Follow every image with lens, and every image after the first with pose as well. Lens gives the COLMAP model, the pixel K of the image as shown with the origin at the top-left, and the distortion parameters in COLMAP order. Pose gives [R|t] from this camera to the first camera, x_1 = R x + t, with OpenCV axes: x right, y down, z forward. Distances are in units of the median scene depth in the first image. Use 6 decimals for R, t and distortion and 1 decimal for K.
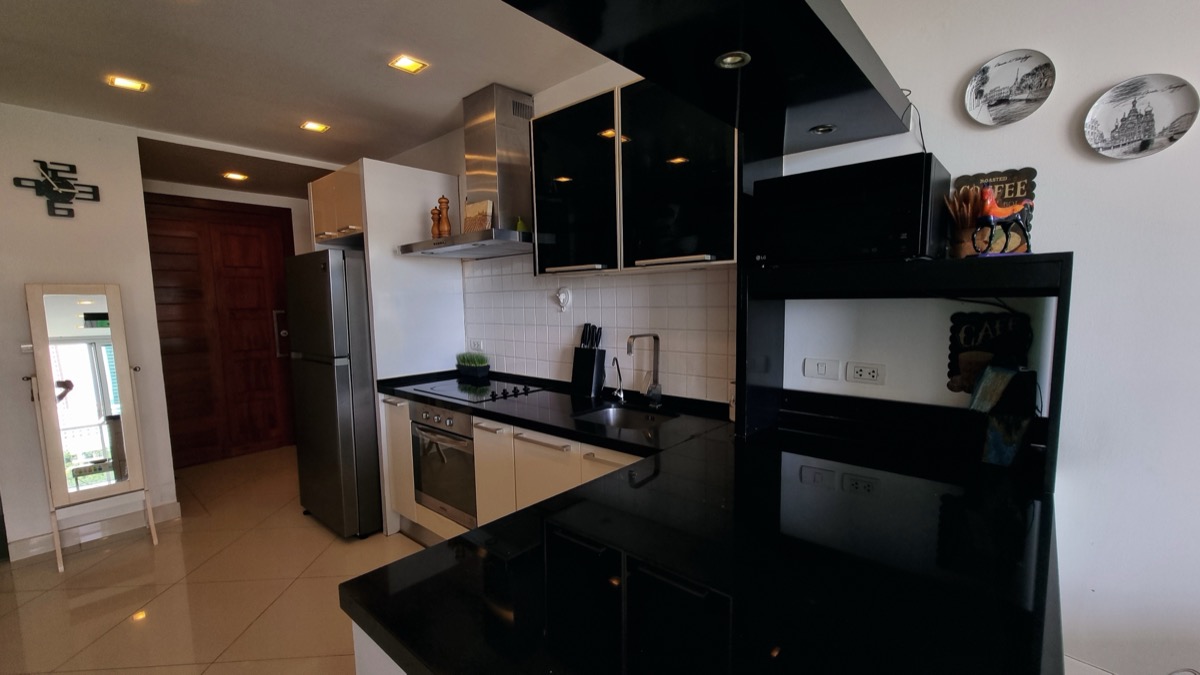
lens RADIAL K [[494.9, 0, 602.7], [0, 494.9, 366.6], [0, 0, 1]] dist [-0.001050, -0.000705]
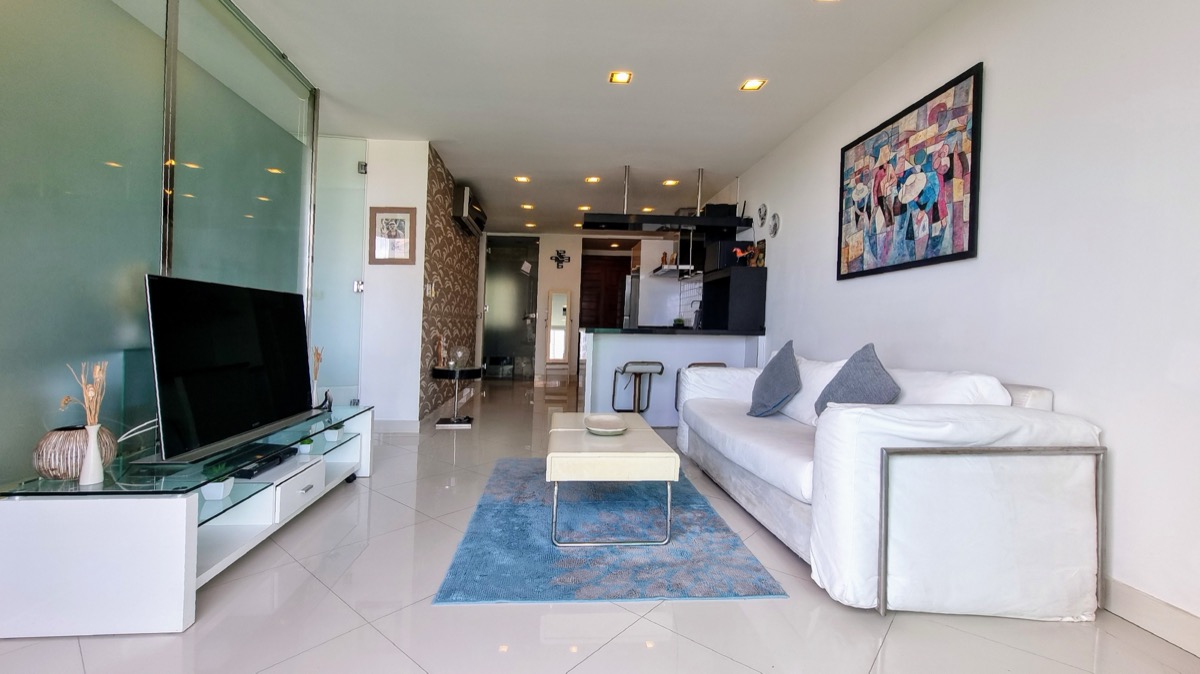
lens RADIAL K [[501.6, 0, 581.0], [0, 501.6, 345.1], [0, 0, 1]] dist [0.000702, -0.000093]
pose [[0.708114, 0.053655, -0.704056, 1.206277], [-0.119982, 0.991751, -0.045094, 0.290919], [0.695829, 0.116406, 0.708711, -1.052066]]
